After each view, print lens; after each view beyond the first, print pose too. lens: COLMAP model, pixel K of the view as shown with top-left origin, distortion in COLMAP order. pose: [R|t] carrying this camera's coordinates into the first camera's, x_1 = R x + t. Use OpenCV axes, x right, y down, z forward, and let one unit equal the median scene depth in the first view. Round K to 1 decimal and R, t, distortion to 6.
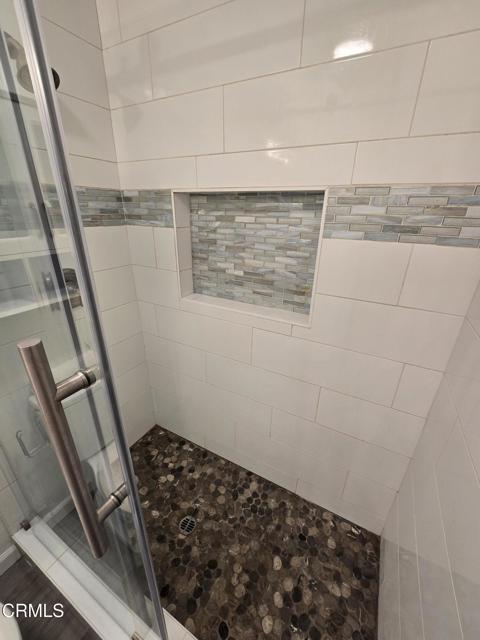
lens RADIAL K [[260.0, 0, 240.0], [0, 260.0, 319.2], [0, 0, 1]] dist [-0.002193, 0.000010]
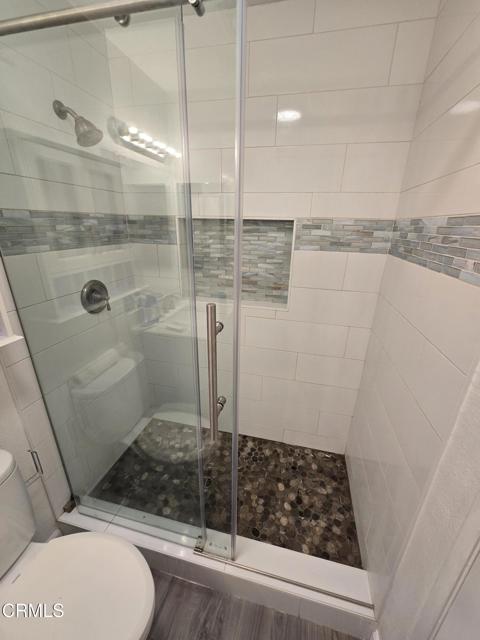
lens RADIAL K [[260.0, 0, 240.0], [0, 260.0, 319.1], [0, 0, 1]] dist [-0.002193, 0.000010]
pose [[0.968130, -0.090329, 0.233593, -0.293098], [0.098151, 0.994927, -0.022057, 0.071989], [-0.230416, 0.044282, 0.972084, -0.302592]]
